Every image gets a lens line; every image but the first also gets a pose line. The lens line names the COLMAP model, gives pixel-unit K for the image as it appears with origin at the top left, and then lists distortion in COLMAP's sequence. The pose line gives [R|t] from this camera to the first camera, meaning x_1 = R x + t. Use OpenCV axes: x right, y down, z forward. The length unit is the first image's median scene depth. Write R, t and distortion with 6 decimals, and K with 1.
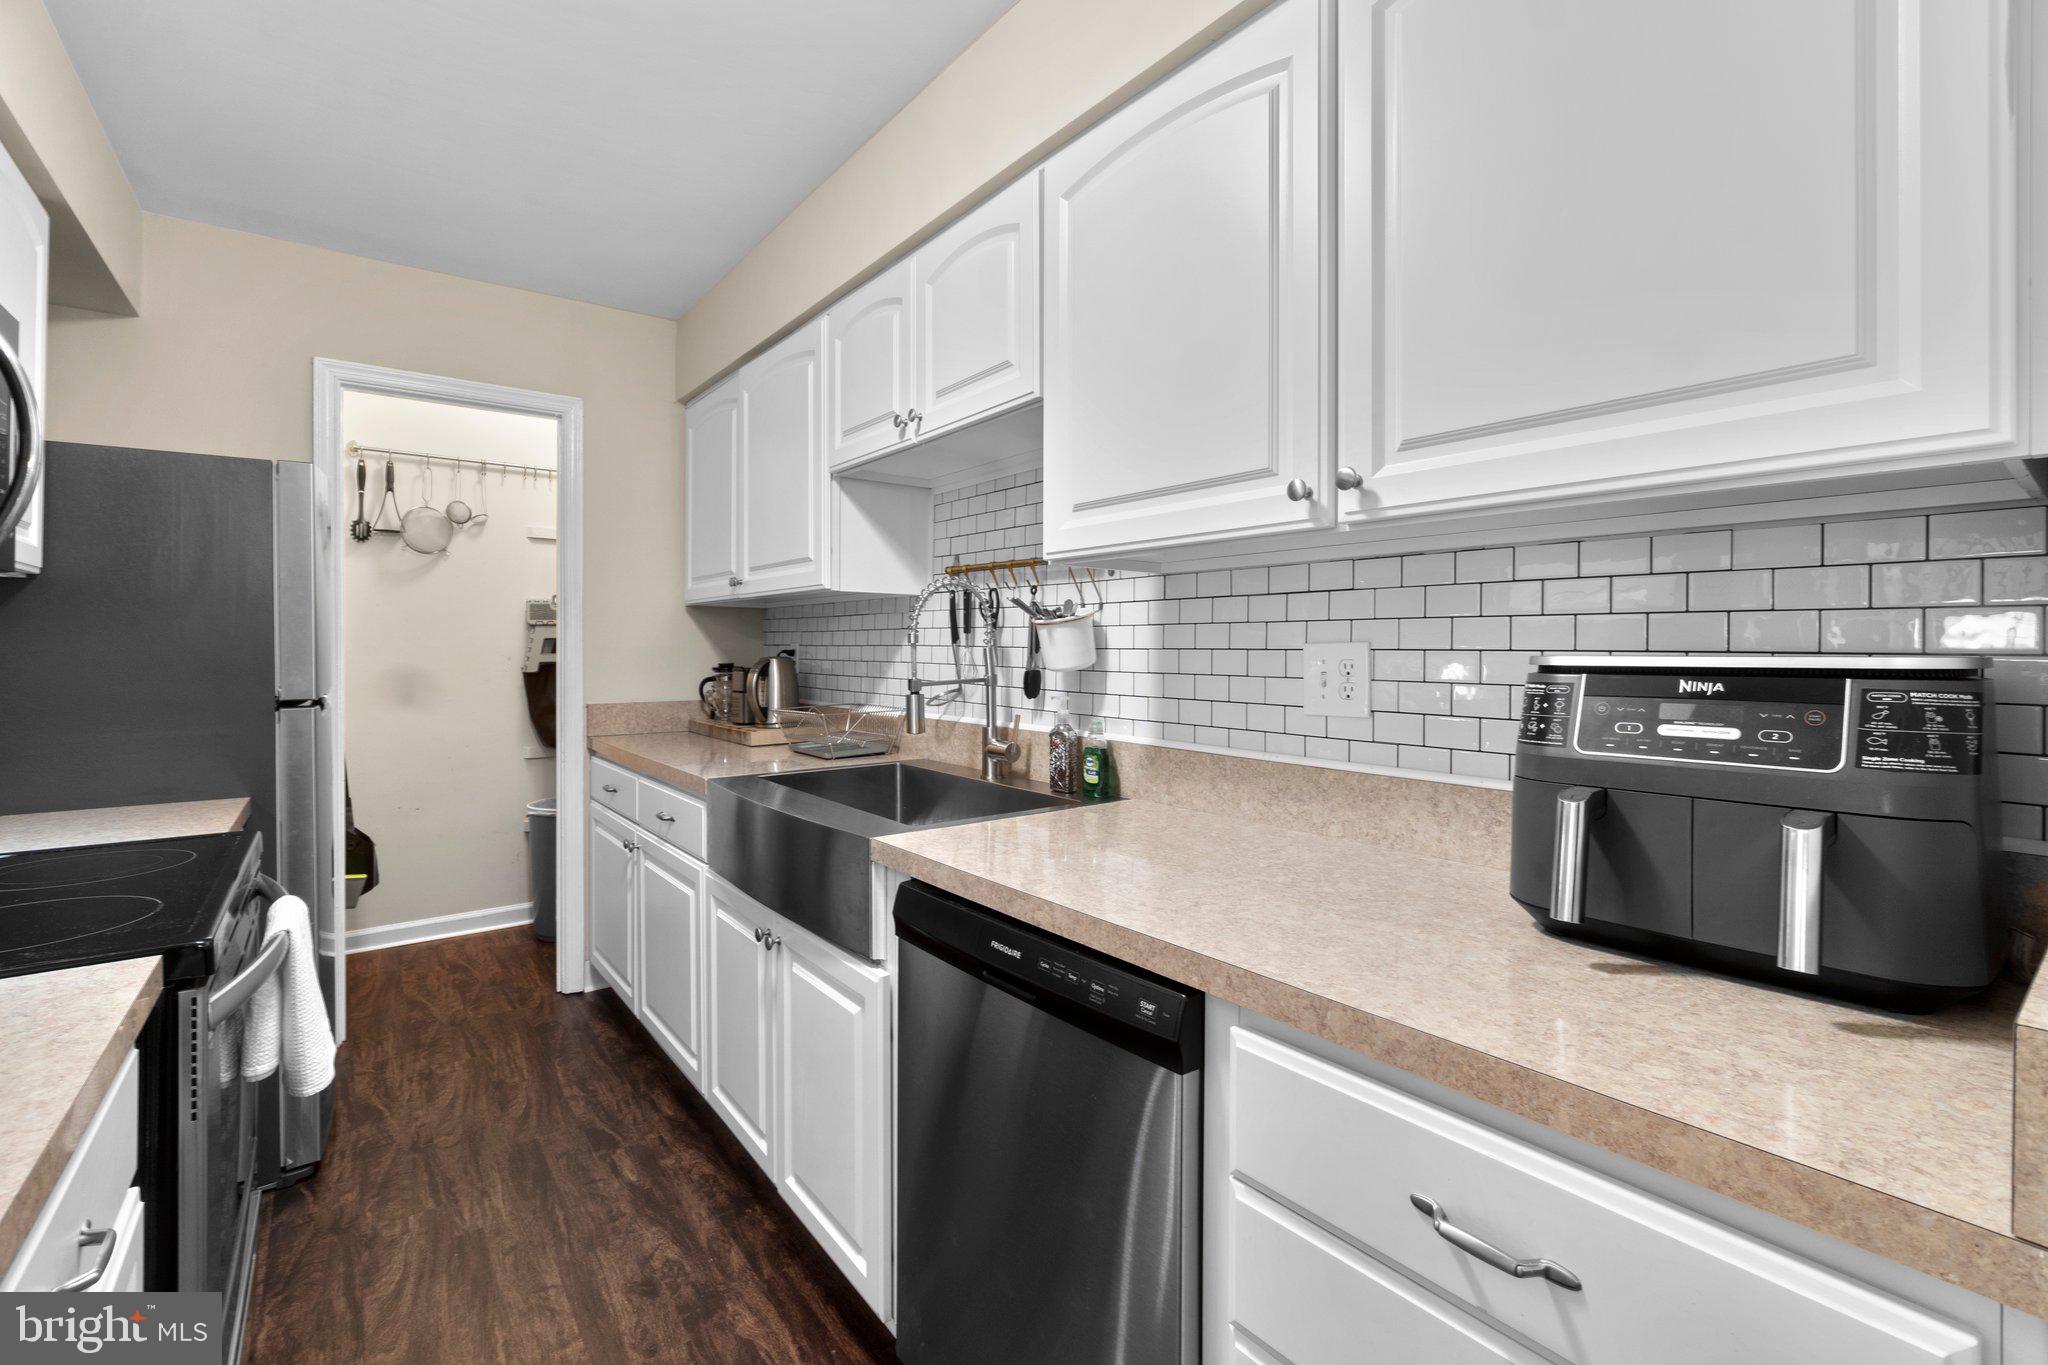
lens RADIAL K [[895.1, 0, 1051.1], [0, 895.1, 656.8], [0, 0, 1]] dist [-0.000907, 0.001955]
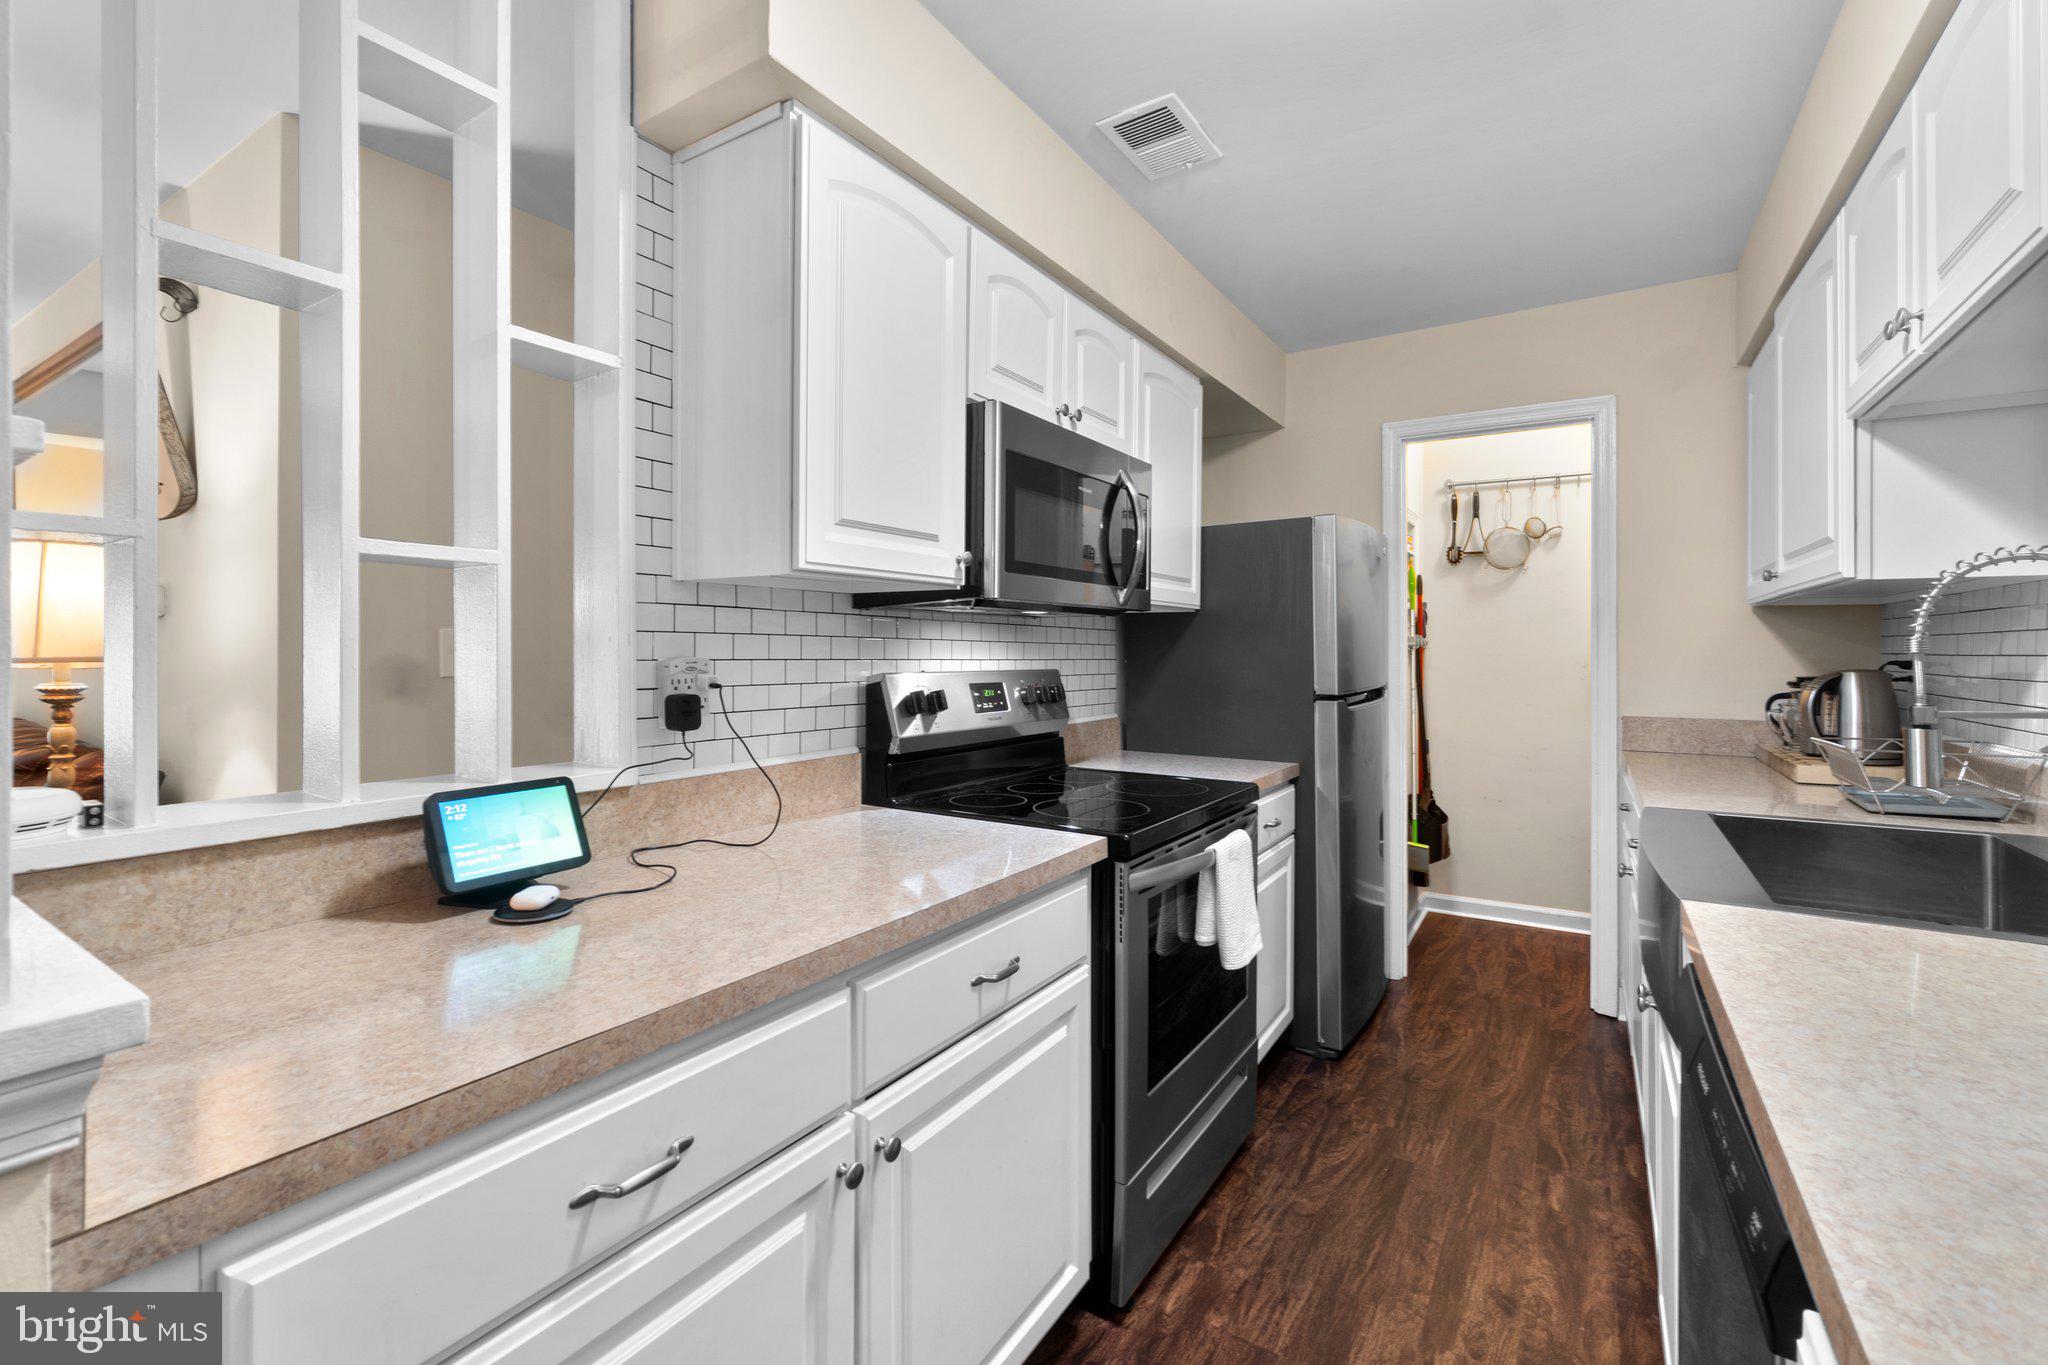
lens RADIAL K [[895.1, 0, 1018.3], [0, 895.1, 664.9], [0, 0, 1]] dist [-0.000907, 0.001955]
pose [[0.320098, 0.014343, -0.947276, 0.240556], [-0.013388, 0.999854, 0.010615, -0.003138], [0.947290, 0.009285, 0.320244, 0.130845]]
